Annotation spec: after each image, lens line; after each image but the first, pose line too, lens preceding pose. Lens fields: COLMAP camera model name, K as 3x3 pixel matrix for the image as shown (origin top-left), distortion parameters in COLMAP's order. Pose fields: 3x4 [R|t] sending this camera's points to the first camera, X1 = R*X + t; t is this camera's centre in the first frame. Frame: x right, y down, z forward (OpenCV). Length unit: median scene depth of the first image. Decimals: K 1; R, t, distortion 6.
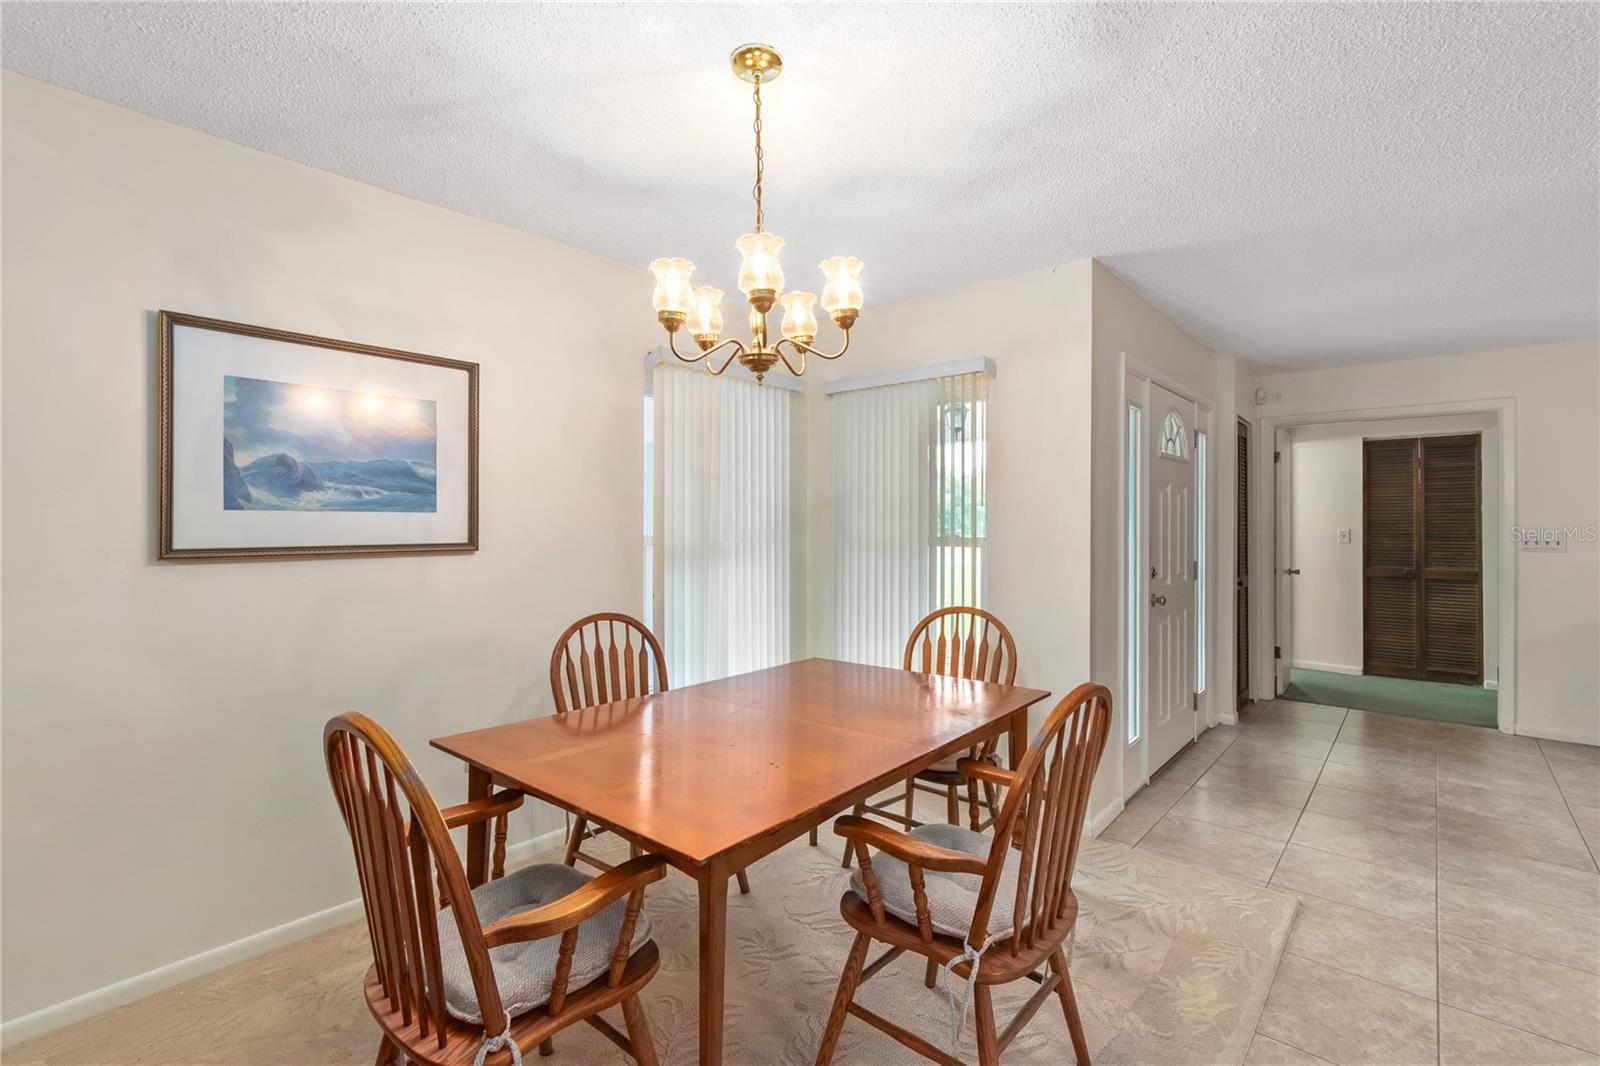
lens RADIAL K [[717.0, 0, 809.2], [0, 717.0, 545.0], [0, 0, 1]] dist [0.002247, -0.000040]
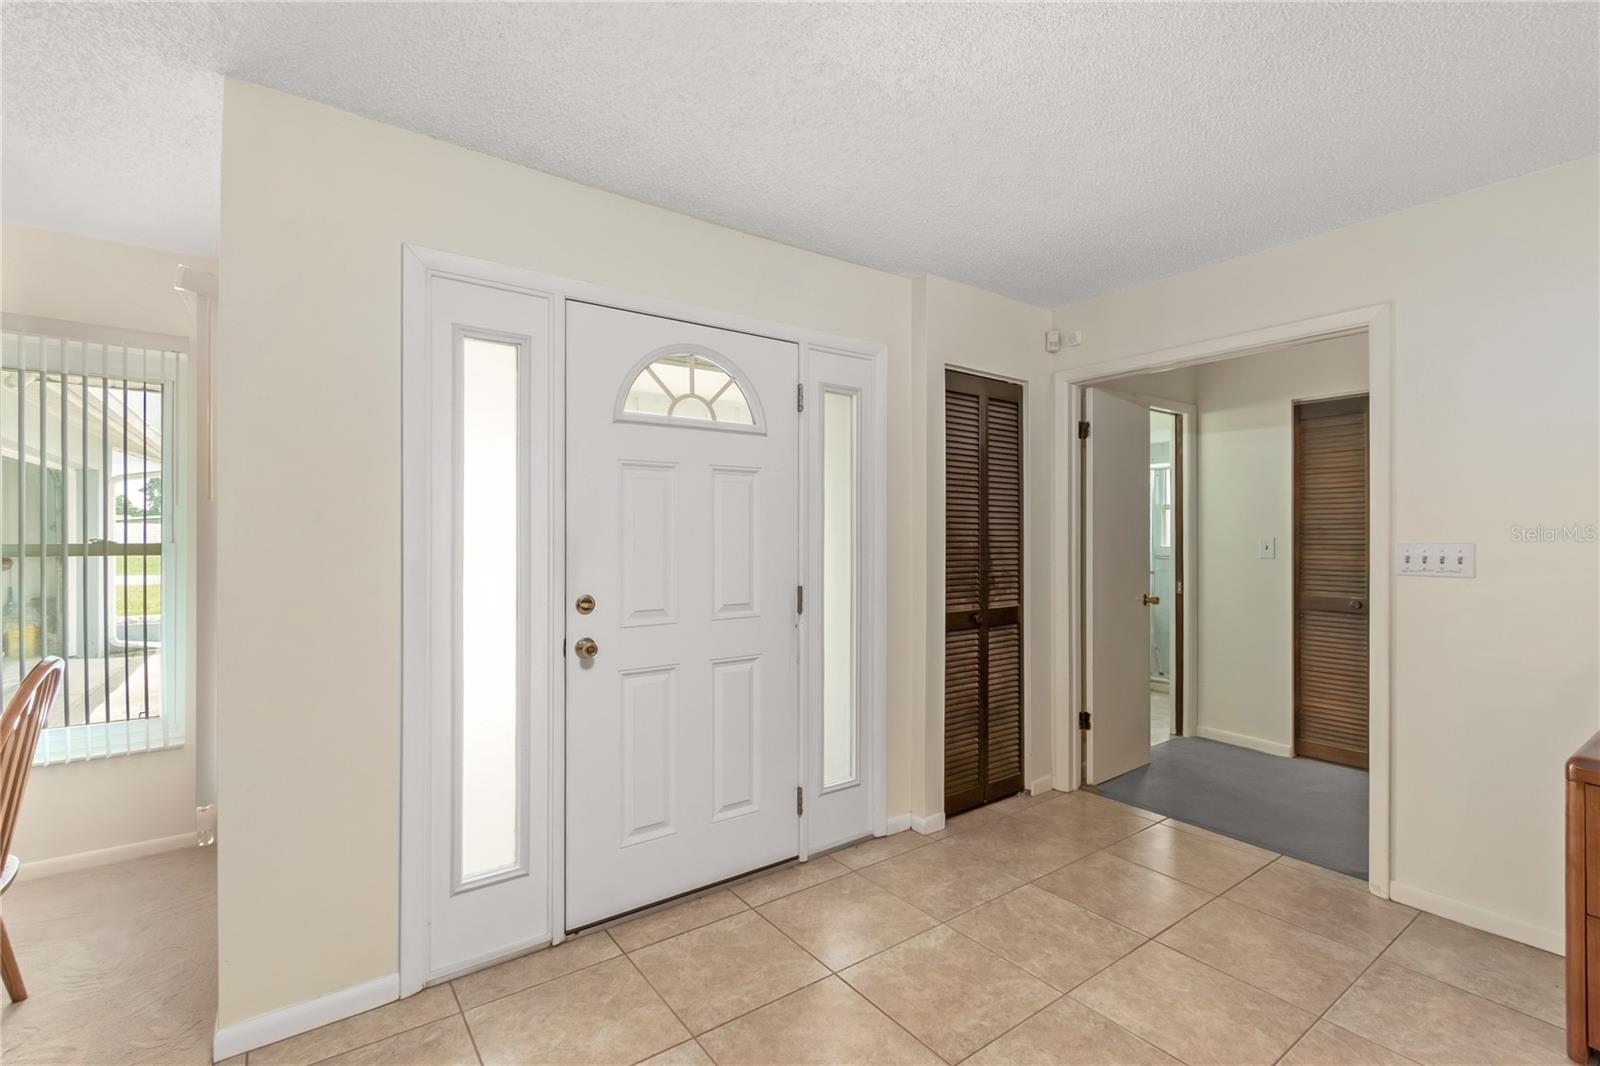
lens RADIAL K [[717.0, 0, 809.2], [0, 717.0, 545.0], [0, 0, 1]] dist [0.002247, -0.000040]
pose [[0.975593, 0.002082, -0.219576, 0.549840], [-0.005260, 0.999890, -0.013888, -0.003705], [0.219523, 0.014704, 0.975497, 0.288457]]
